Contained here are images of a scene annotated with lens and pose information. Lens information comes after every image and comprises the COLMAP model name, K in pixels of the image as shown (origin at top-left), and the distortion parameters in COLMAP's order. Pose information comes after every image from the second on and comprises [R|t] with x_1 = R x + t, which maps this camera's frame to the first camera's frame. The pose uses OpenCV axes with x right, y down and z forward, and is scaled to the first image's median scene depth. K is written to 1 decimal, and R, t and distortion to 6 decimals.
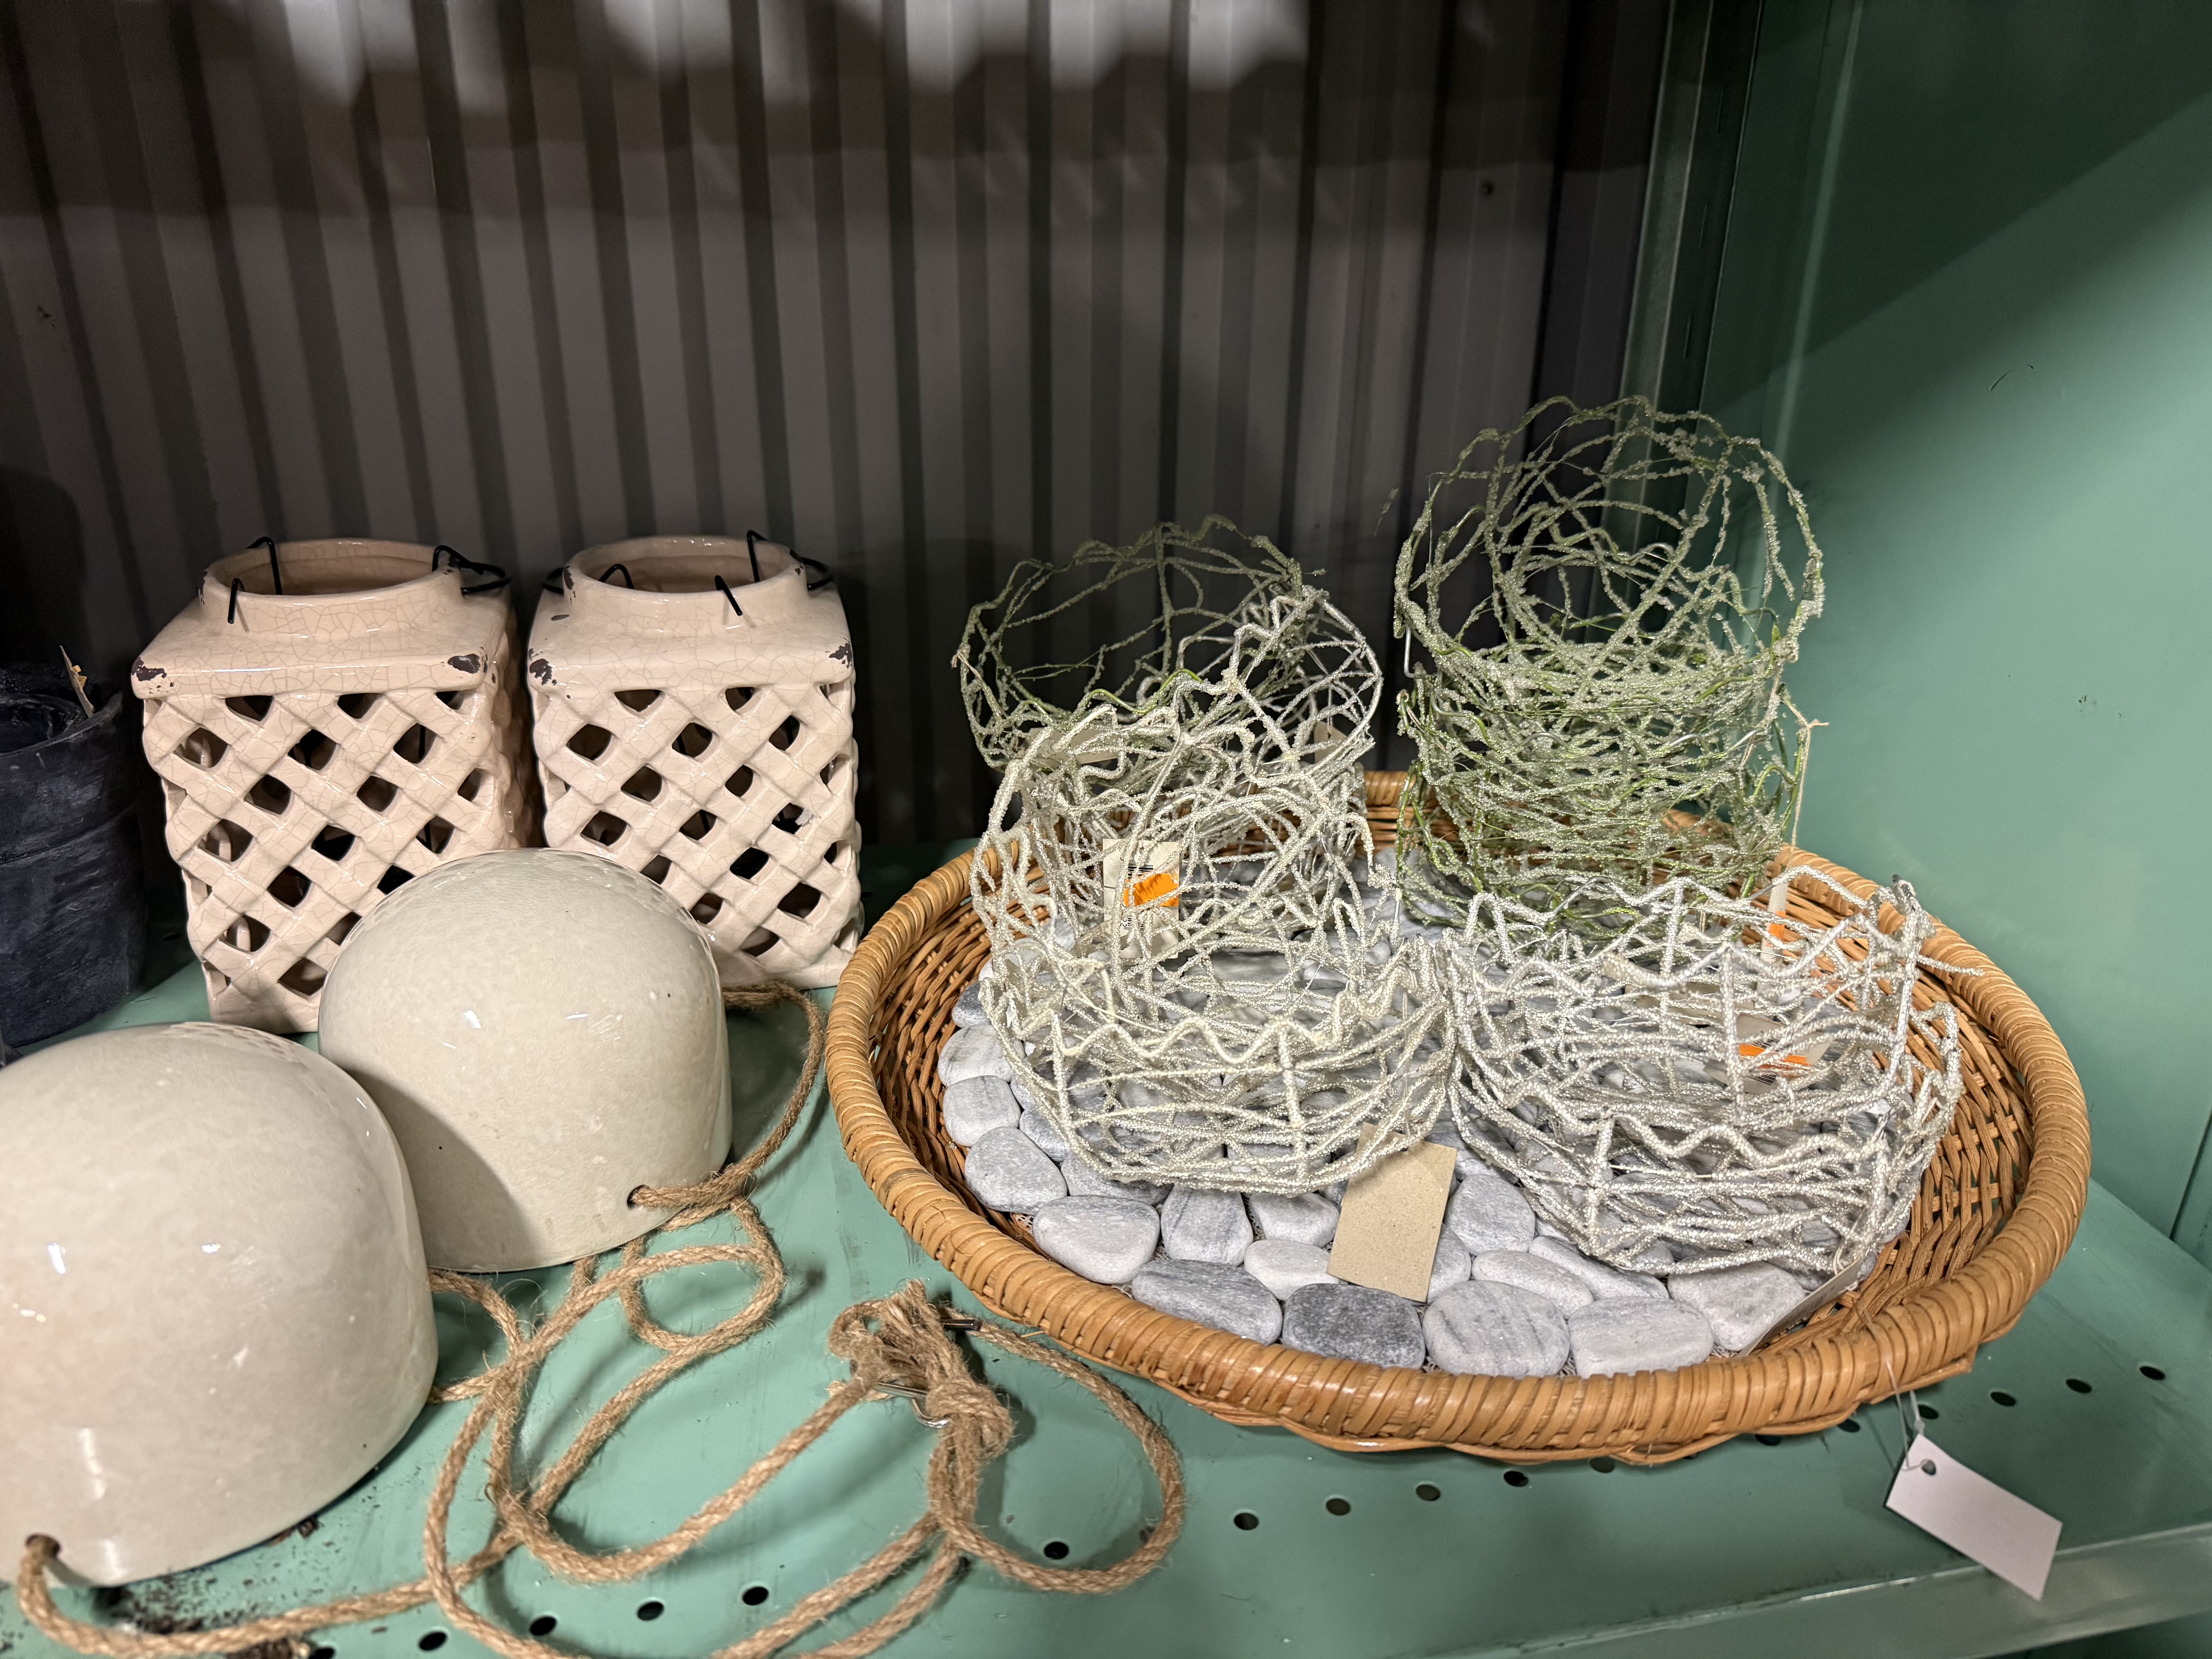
lens RADIAL K [[1552.0, 0, 1106.0], [0, 1552.0, 829.5], [0, 0, 1]] dist [0.117269, -0.241421]
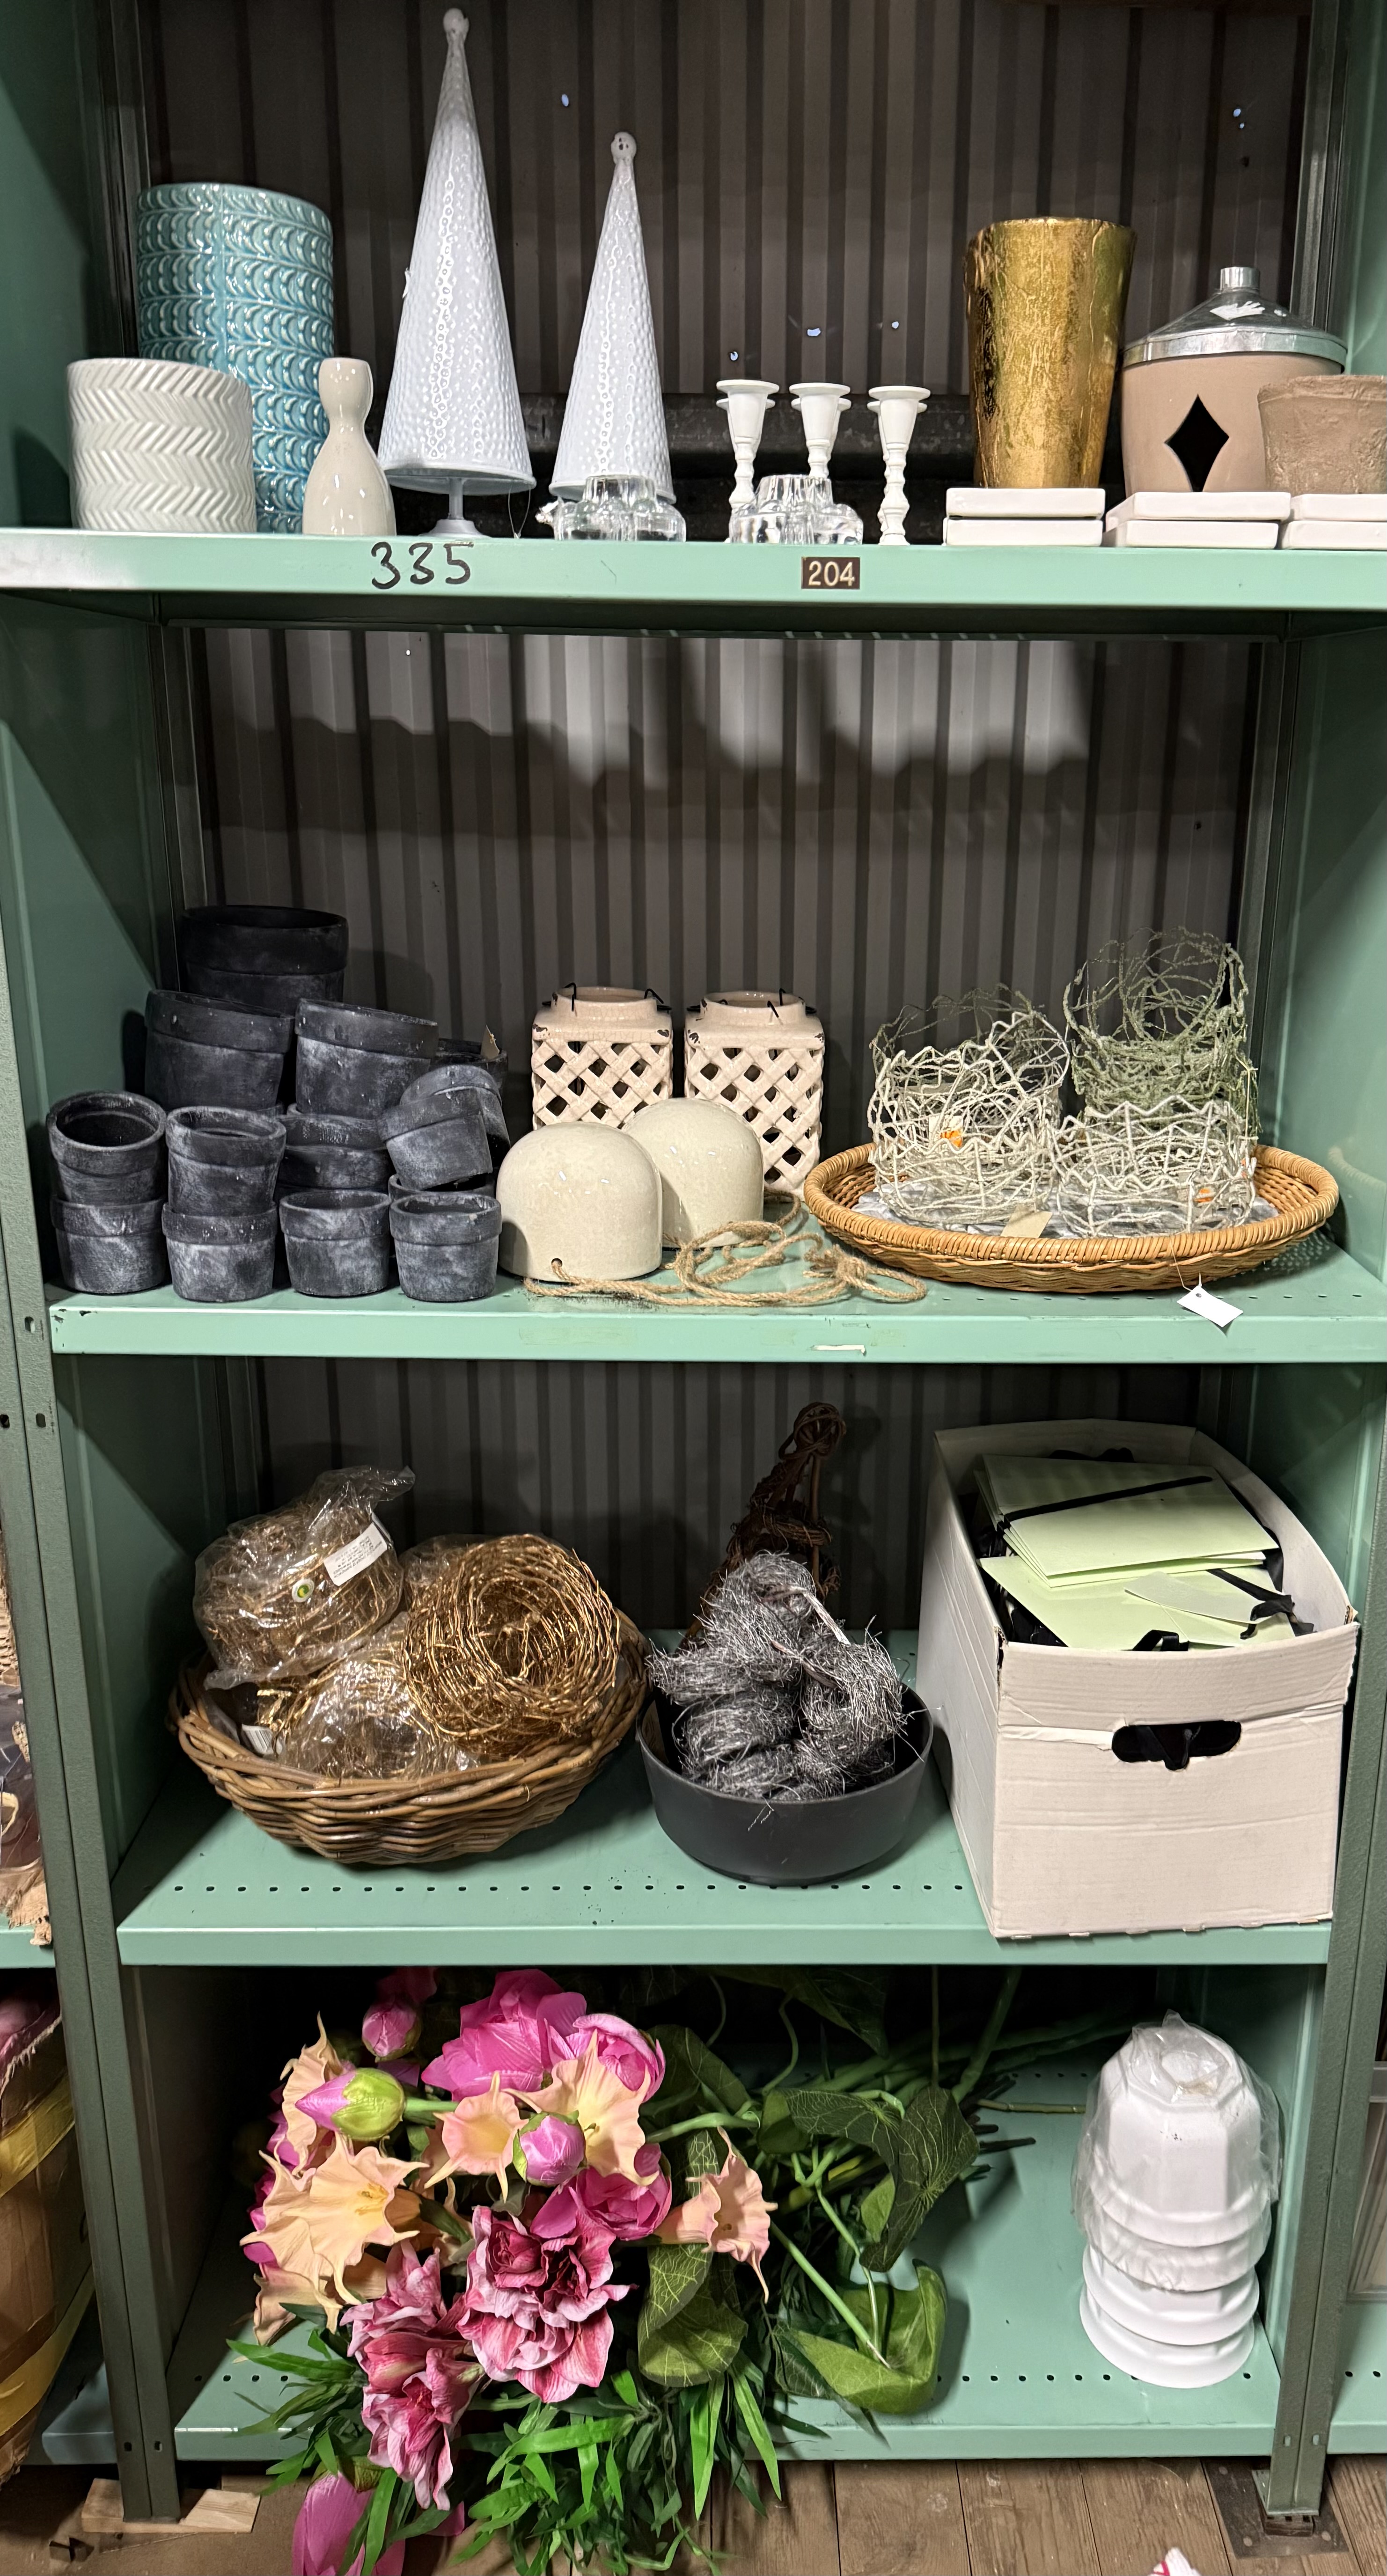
lens RADIAL K [[1773.1, 0, 767.4], [0, 1773.1, 1306.4], [0, 0, 1]] dist [0.172341, -0.270320]
pose [[0.983754, 0.050811, -0.172180, 0.209810], [-0.068476, 0.992803, -0.098256, 0.512384], [0.165949, 0.108450, 0.980153, -1.431744]]
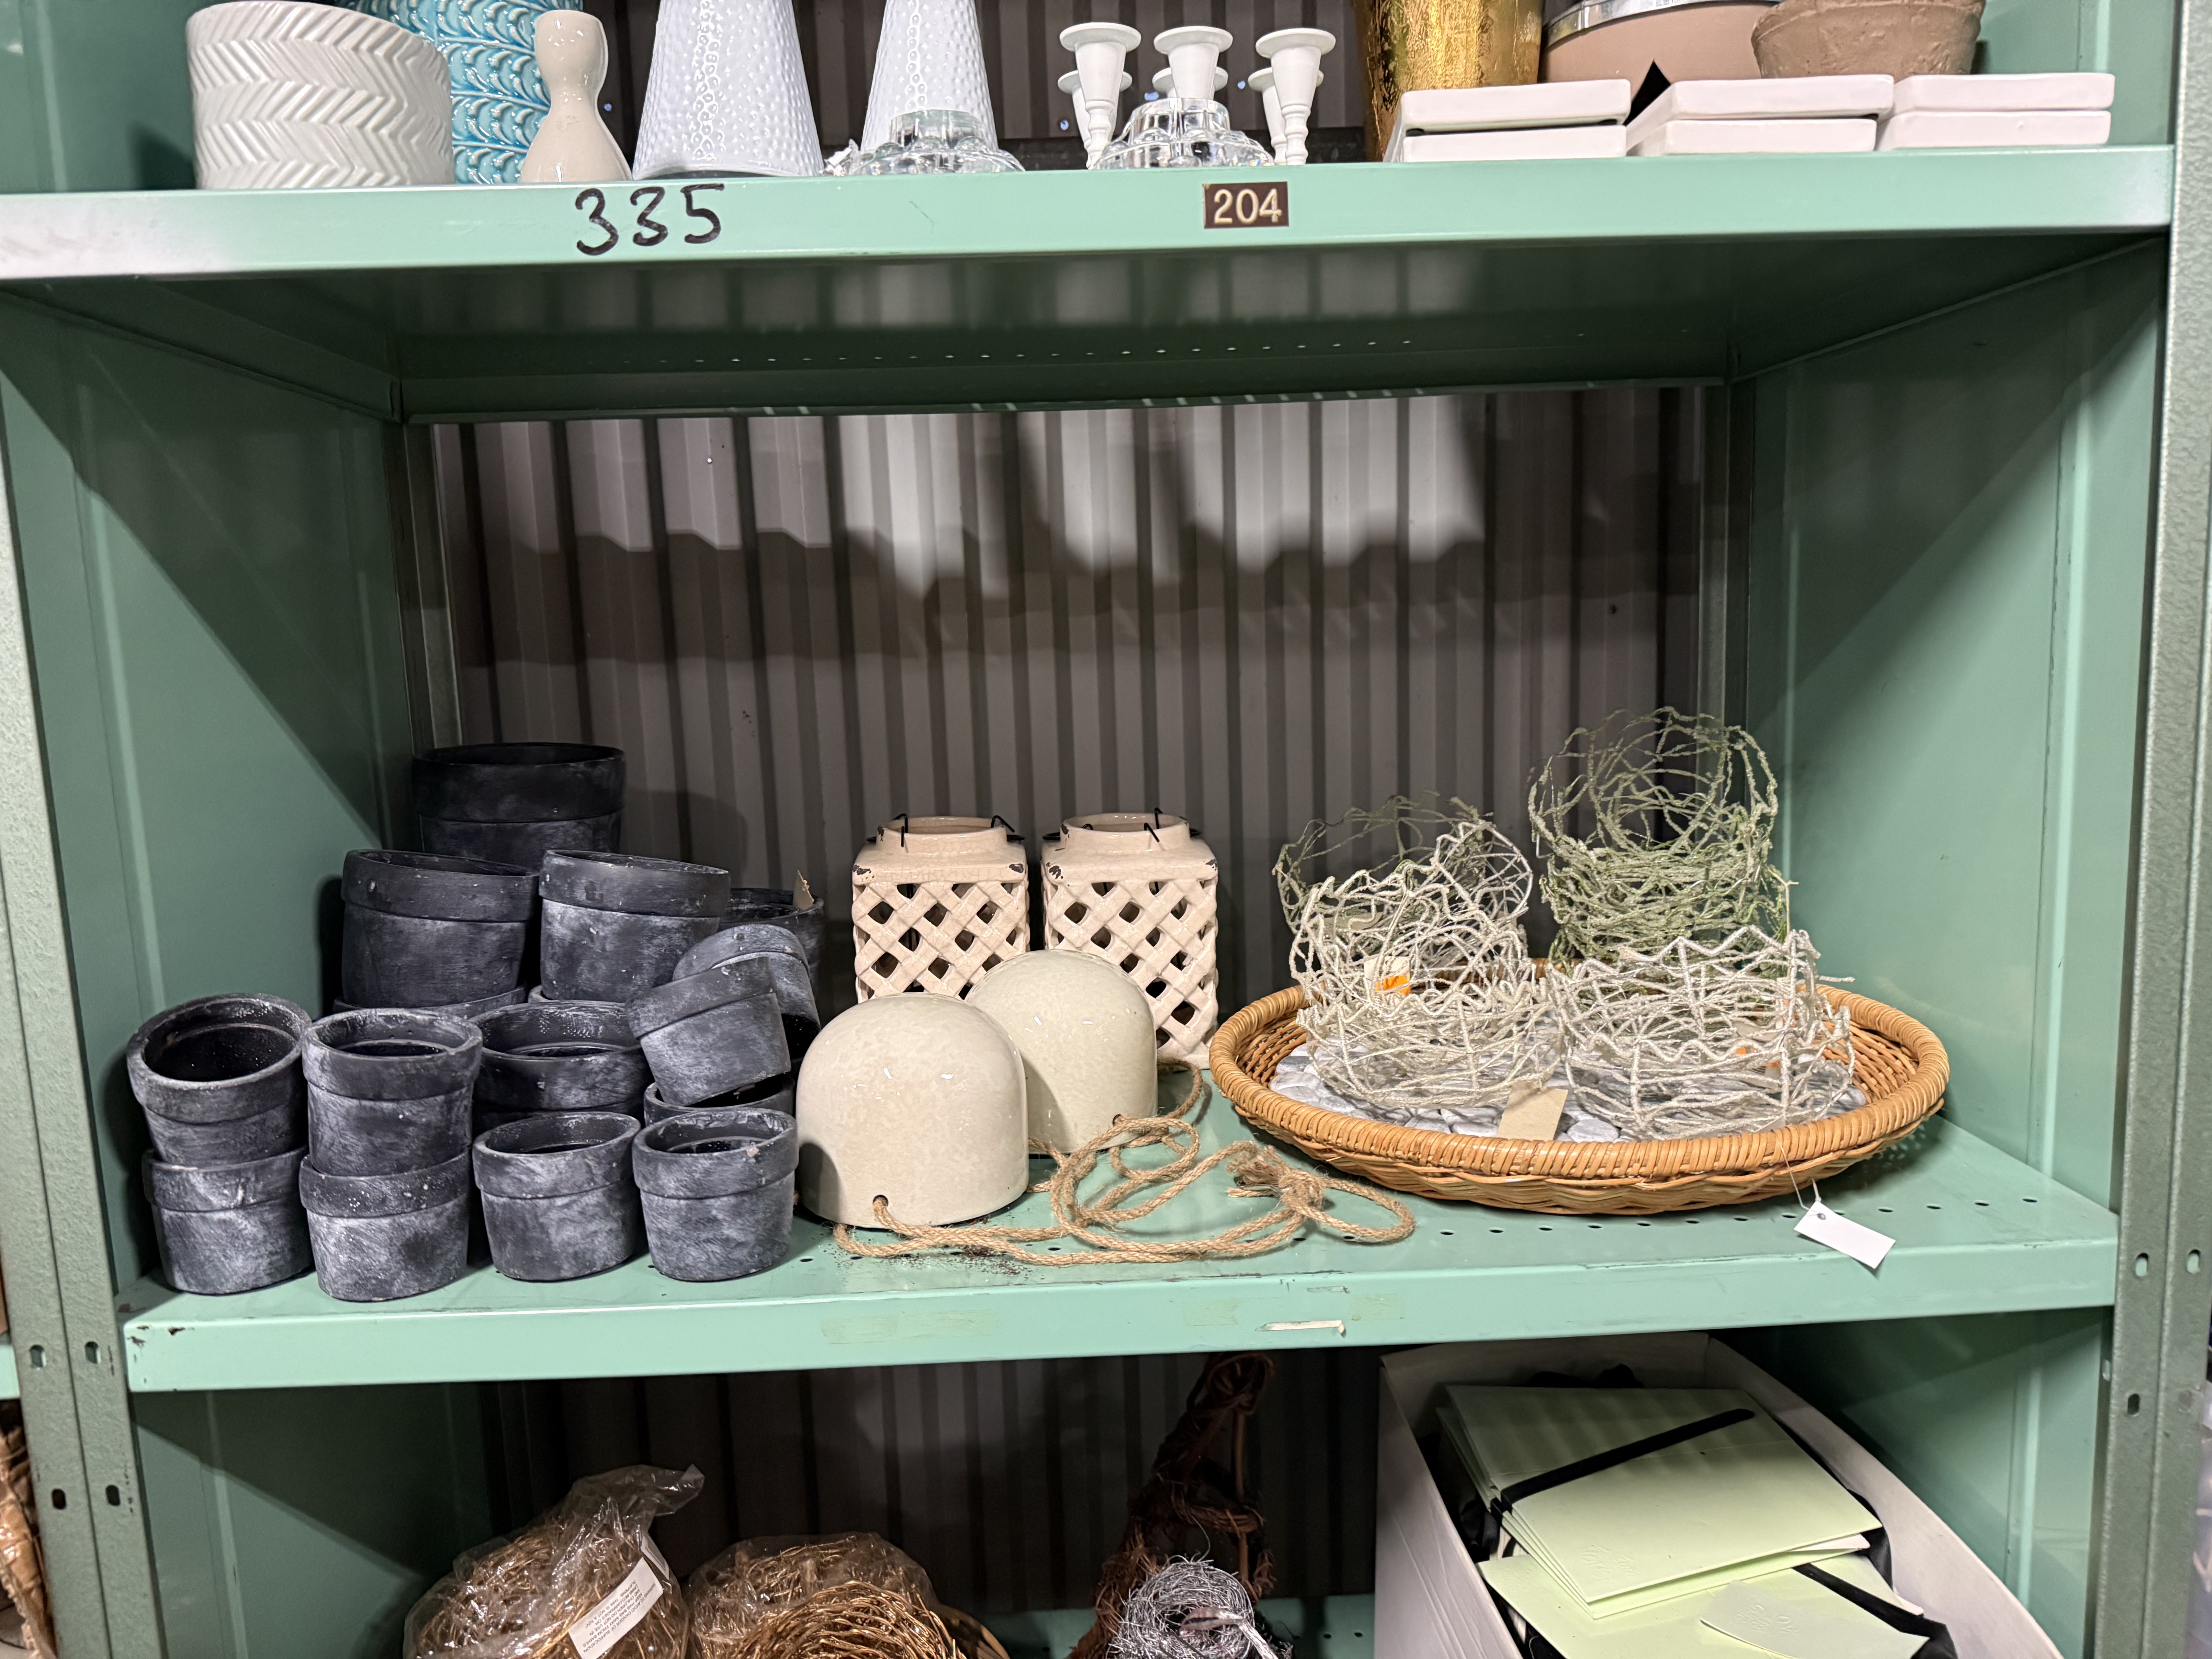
lens RADIAL K [[1508.5, 0, 1086.4], [0, 1508.5, 861.8], [0, 0, 1]] dist [0.095555, -0.102007]
pose [[0.983425, -0.021531, -0.180033, 0.000045], [-0.023840, 0.968950, -0.246106, 0.305210], [0.179742, 0.246319, 0.952376, -0.654410]]
